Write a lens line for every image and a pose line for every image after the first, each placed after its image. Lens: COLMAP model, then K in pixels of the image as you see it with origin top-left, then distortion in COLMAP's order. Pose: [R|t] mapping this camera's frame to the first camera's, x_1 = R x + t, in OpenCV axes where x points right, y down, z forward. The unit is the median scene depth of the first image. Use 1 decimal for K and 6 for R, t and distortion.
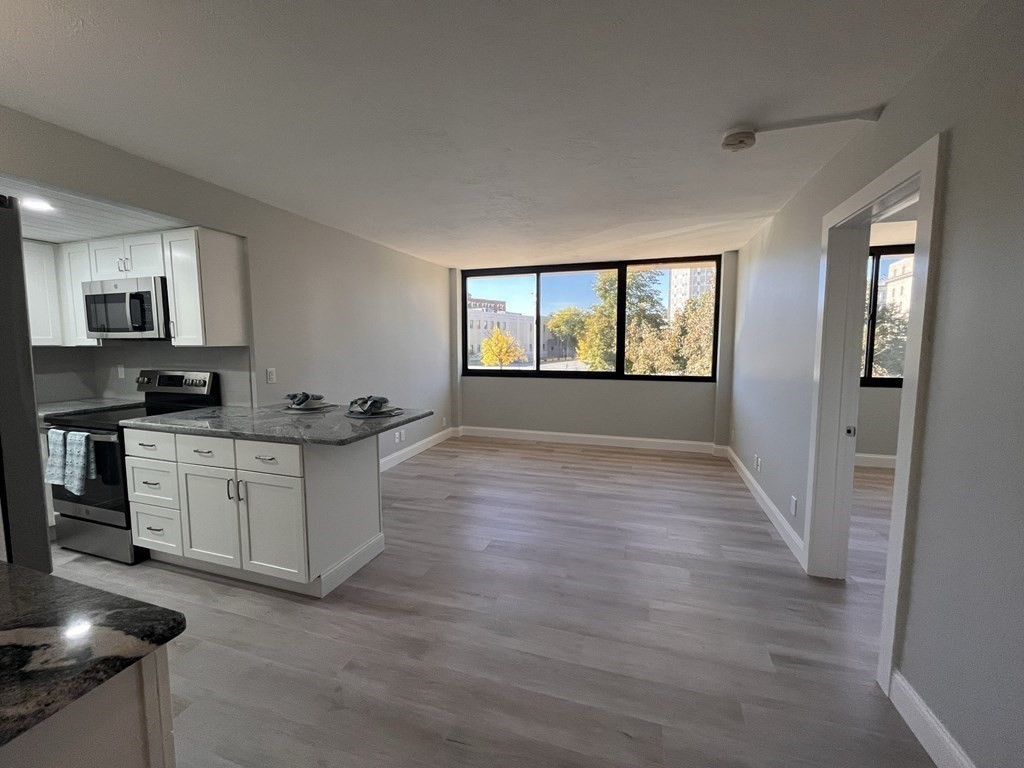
lens RADIAL K [[412.1, 0, 512.9], [0, 412.1, 378.3], [0, 0, 1]] dist [-0.001478, -0.000810]
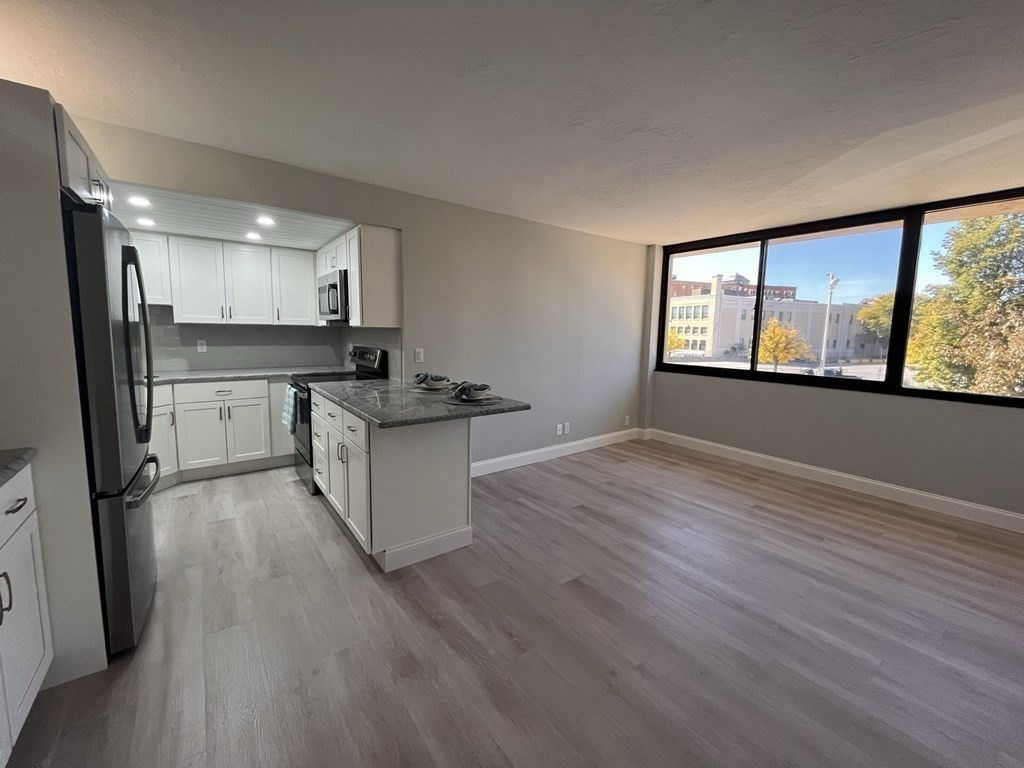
lens RADIAL K [[412.1, 0, 512.9], [0, 412.1, 378.3], [0, 0, 1]] dist [-0.001478, -0.000810]
pose [[0.817280, 0.085599, -0.569848, 0.248593], [-0.073002, 0.996318, 0.044961, -0.013641], [0.571598, 0.004854, 0.820520, 0.245092]]
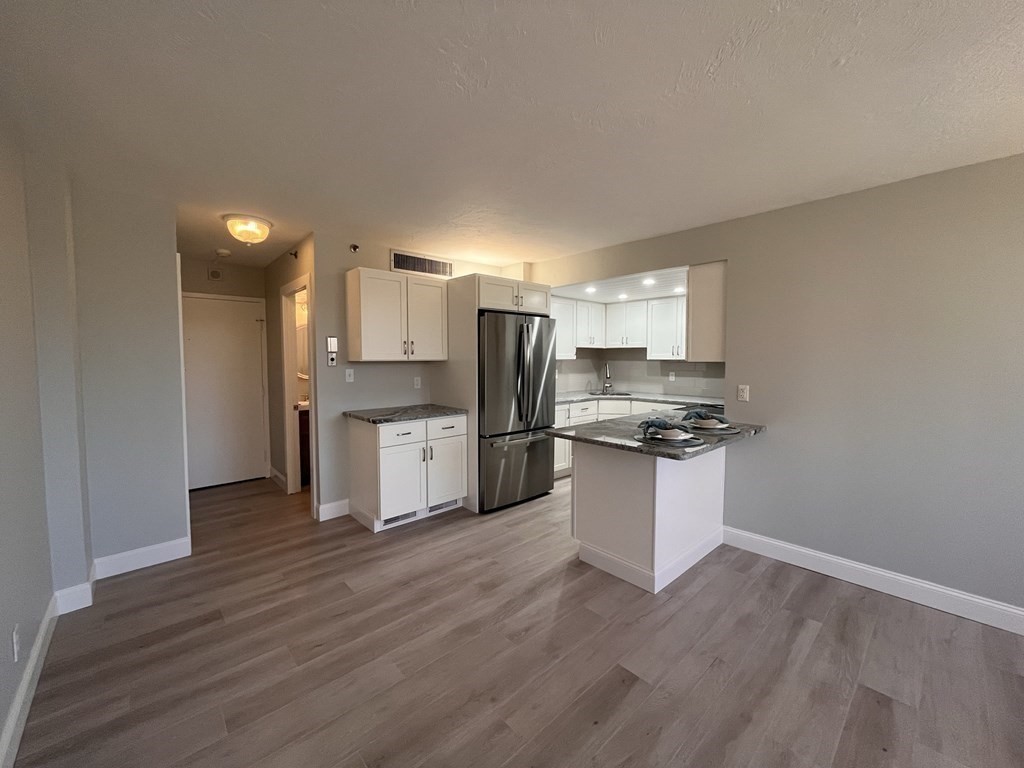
lens RADIAL K [[412.1, 0, 512.9], [0, 412.1, 378.3], [0, 0, 1]] dist [-0.001478, -0.000810]
pose [[-0.494909, 0.049301, -0.867545, 0.524852], [-0.074487, 0.992307, 0.098883, -0.097417], [0.865746, 0.113559, -0.487429, 1.007500]]
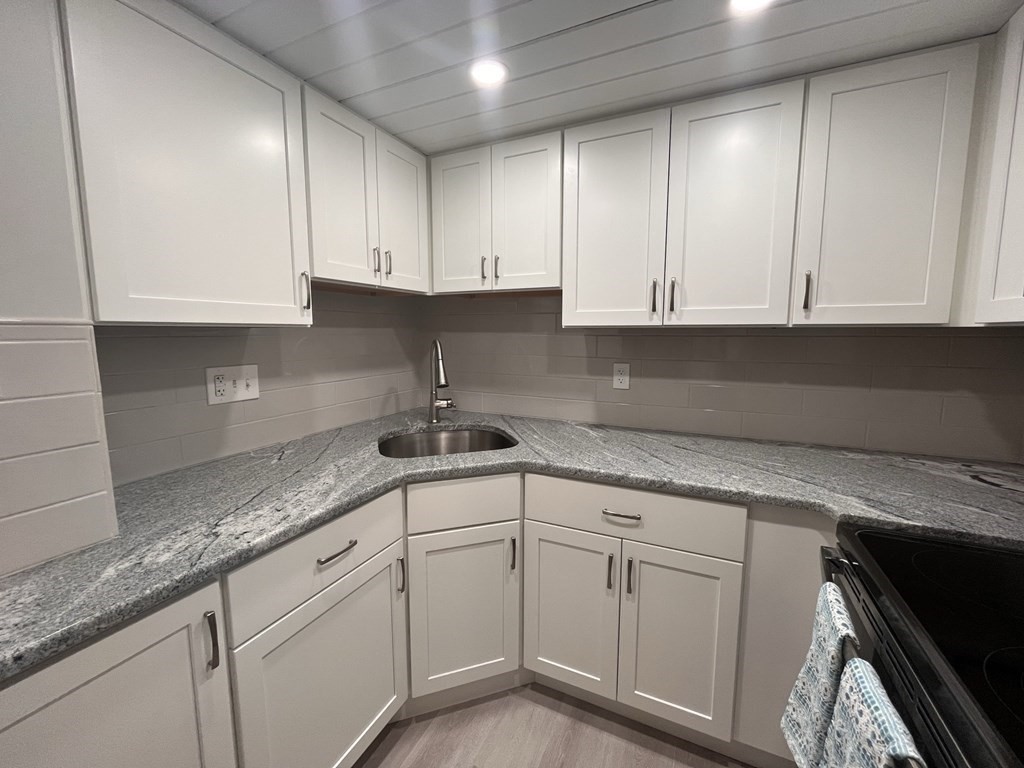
lens RADIAL K [[412.1, 0, 512.9], [0, 412.1, 378.3], [0, 0, 1]] dist [-0.001478, -0.000810]
pose [[-0.130627, 0.114990, -0.984740, -0.673467], [-0.085617, 0.988232, 0.126755, -0.044573], [0.987728, 0.100868, -0.119245, 0.660171]]
